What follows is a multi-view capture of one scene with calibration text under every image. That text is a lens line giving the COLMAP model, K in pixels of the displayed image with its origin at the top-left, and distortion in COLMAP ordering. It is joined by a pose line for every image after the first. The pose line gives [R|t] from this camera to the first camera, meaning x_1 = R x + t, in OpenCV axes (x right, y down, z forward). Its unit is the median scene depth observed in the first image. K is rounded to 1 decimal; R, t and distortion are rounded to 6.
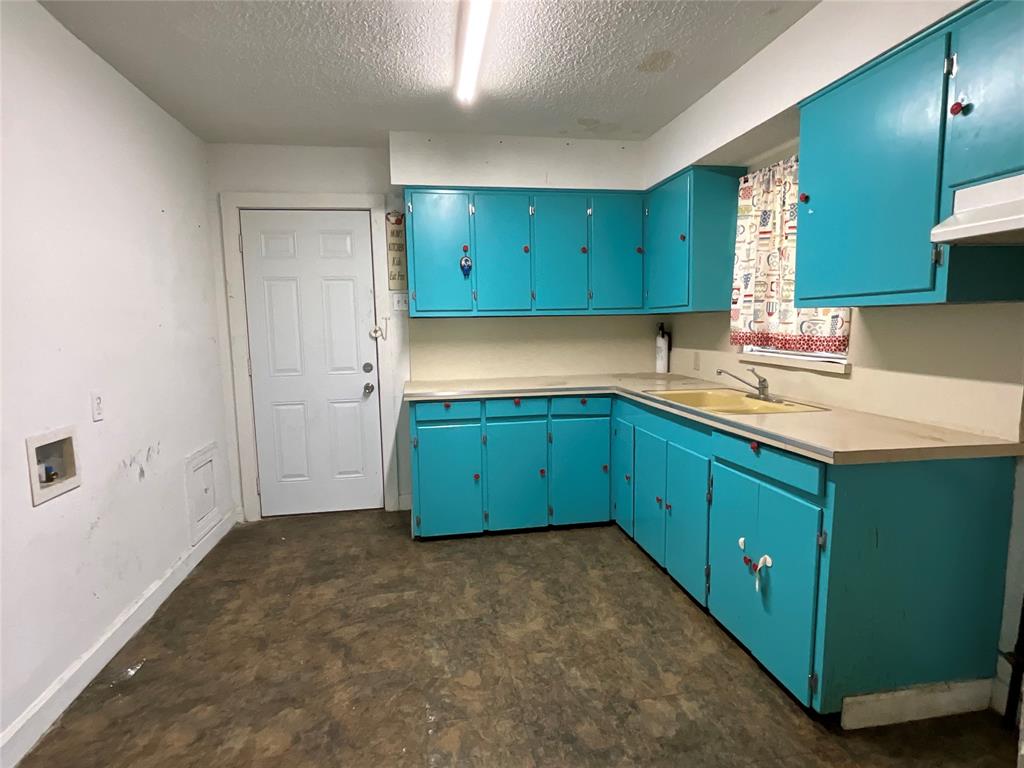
lens RADIAL K [[546.4, 0, 511.0], [0, 546.4, 384.7], [0, 0, 1]] dist [-0.001397, 0.003413]
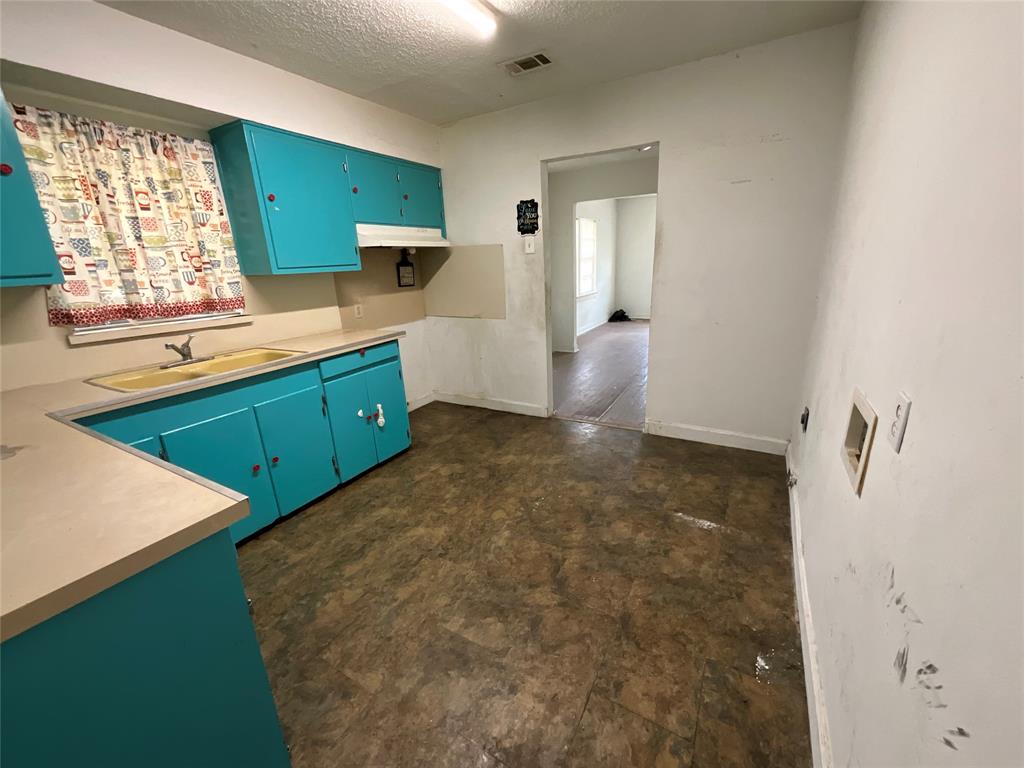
lens RADIAL K [[414.0, 0, 514.2], [0, 414.0, 385.3], [0, 0, 1]] dist [-0.000877, 0.000181]
pose [[-0.765393, -0.138491, 0.628485, -0.694955], [0.126288, 0.925263, 0.357686, -0.180952], [-0.631051, 0.353141, -0.690700, 1.459207]]
